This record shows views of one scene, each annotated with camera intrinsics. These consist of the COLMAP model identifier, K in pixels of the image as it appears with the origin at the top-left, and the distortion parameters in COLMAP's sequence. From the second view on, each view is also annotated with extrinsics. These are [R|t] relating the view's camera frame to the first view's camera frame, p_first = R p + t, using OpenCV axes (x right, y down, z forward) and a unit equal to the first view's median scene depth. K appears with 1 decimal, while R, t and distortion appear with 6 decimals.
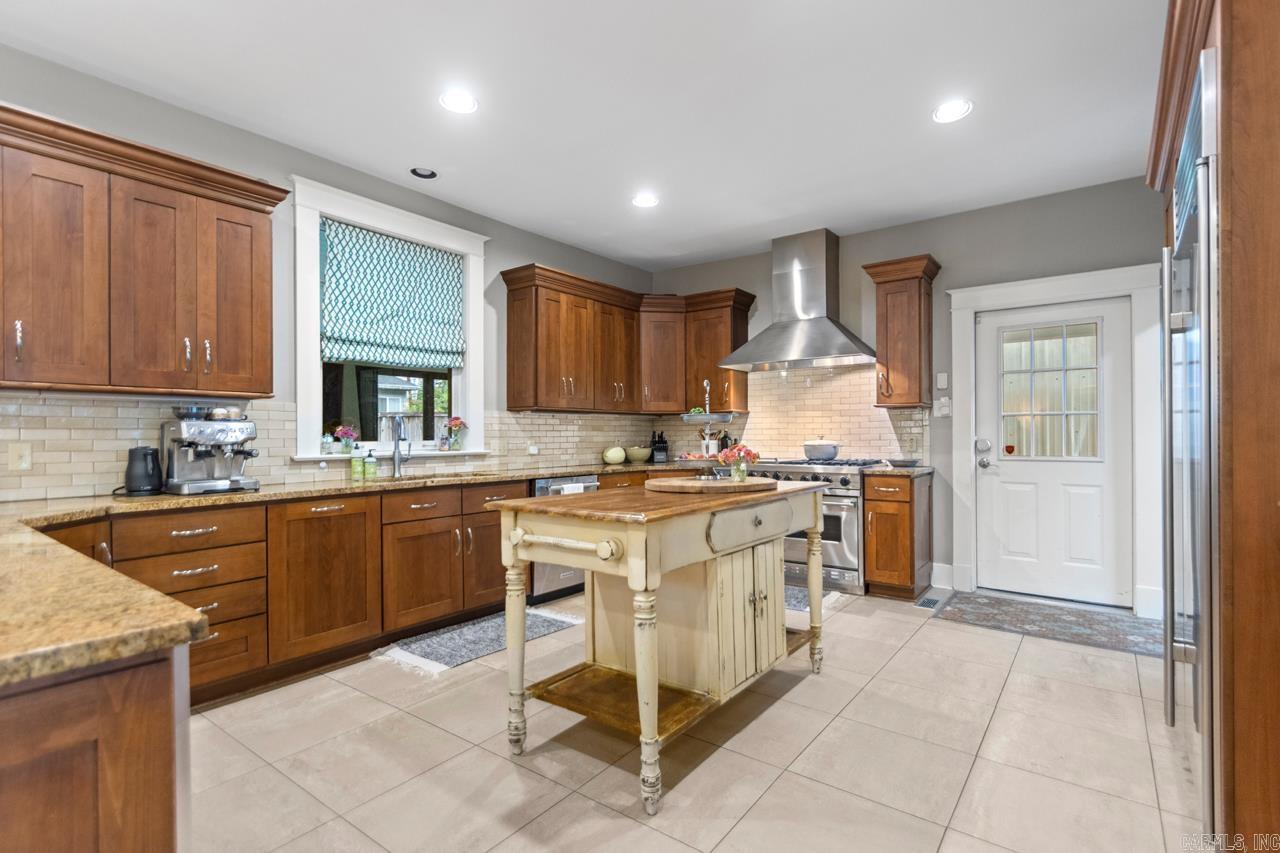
lens RADIAL K [[596.6, 0, 646.2], [0, 596.6, 428.5], [0, 0, 1]] dist [0.003140, -0.000101]
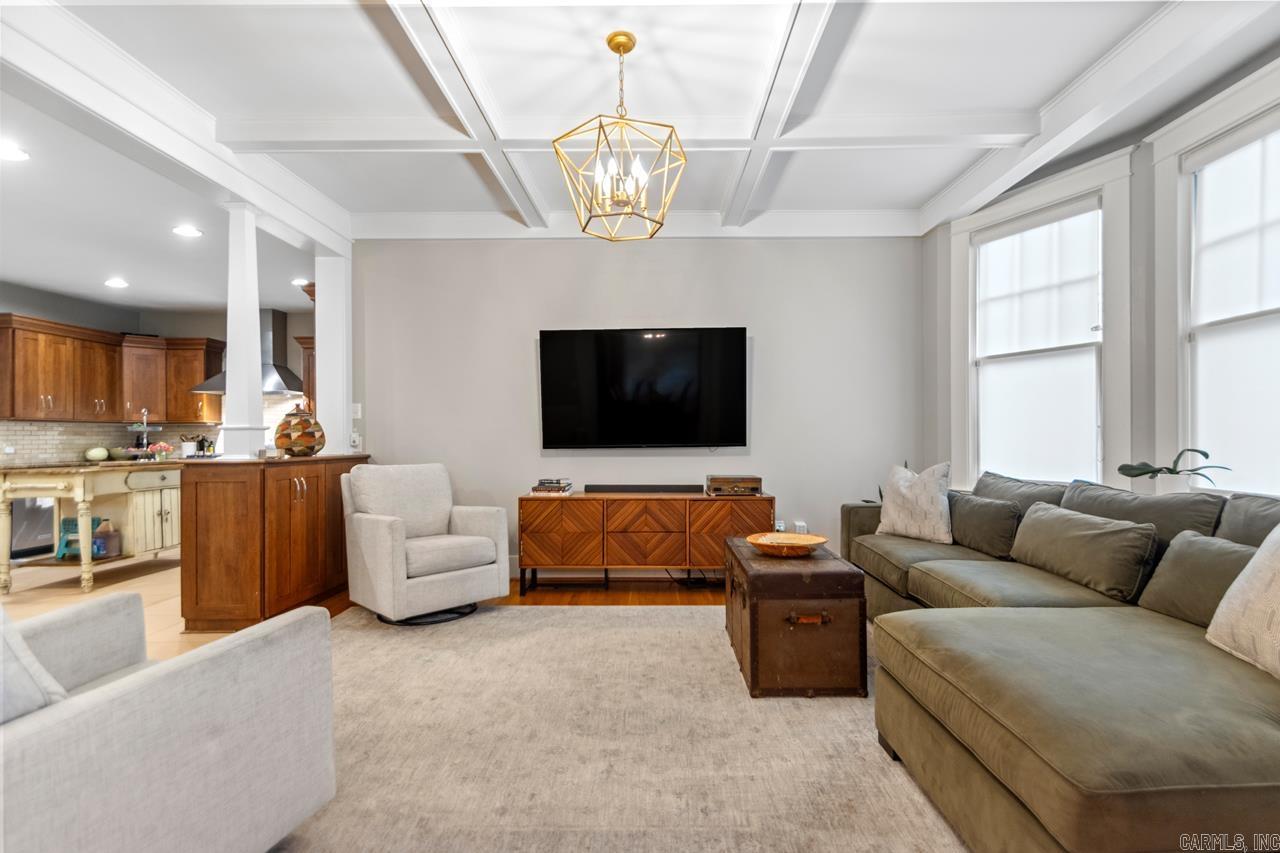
lens RADIAL K [[603.2, 0, 644.0], [0, 603.2, 436.5], [0, 0, 1]] dist [0.009821, -0.005462]
pose [[0.804717, 0.000624, 0.593658, 0.148669], [-0.003887, 0.999984, 0.004217, -0.004821], [-0.593646, -0.005701, 0.804706, -0.939285]]
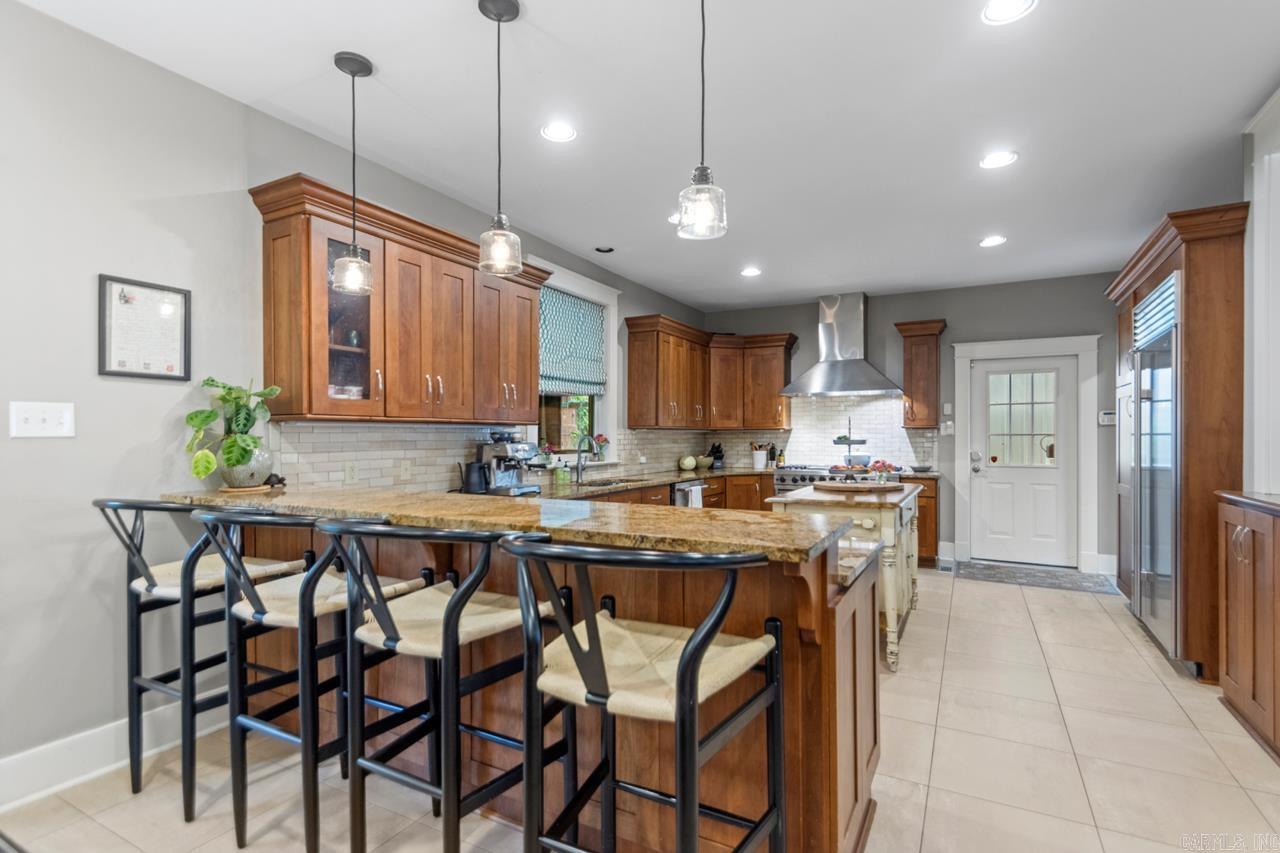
lens RADIAL K [[603.0, 0, 639.3], [0, 603.0, 433.9], [0, 0, 1]] dist [-0.000327, -0.000089]
pose [[0.988920, 0.005021, 0.148365, -0.405561], [-0.006103, 0.999958, 0.006836, -0.027912], [-0.148324, -0.007665, 0.988909, -0.262980]]
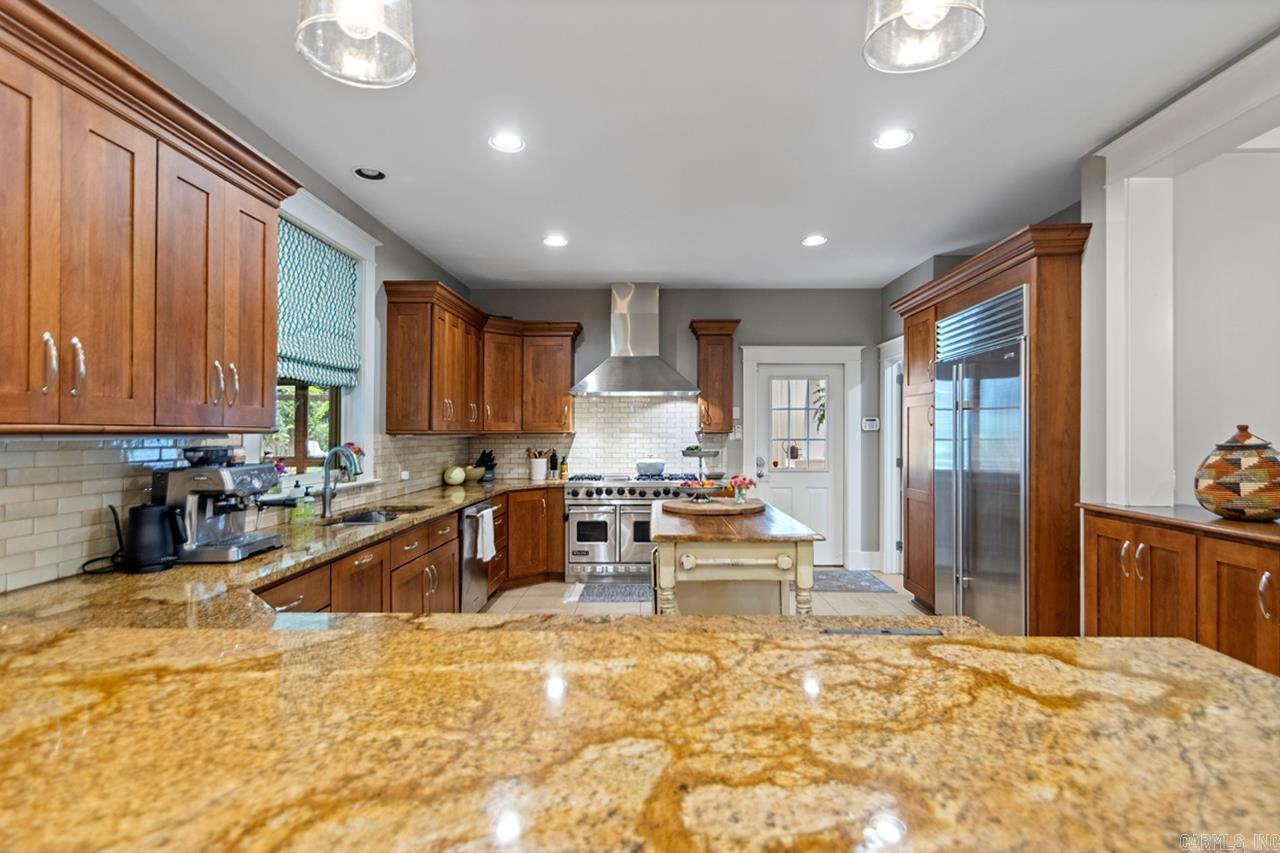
lens RADIAL K [[615.5, 0, 629.6], [0, 615.5, 426.8], [0, 0, 1]] dist [0.001313, -0.000409]
pose [[0.815843, 0.010310, 0.578181, -0.482665], [-0.009879, 0.999944, -0.003890, -0.041303], [-0.578189, -0.002538, 0.815899, 0.019682]]
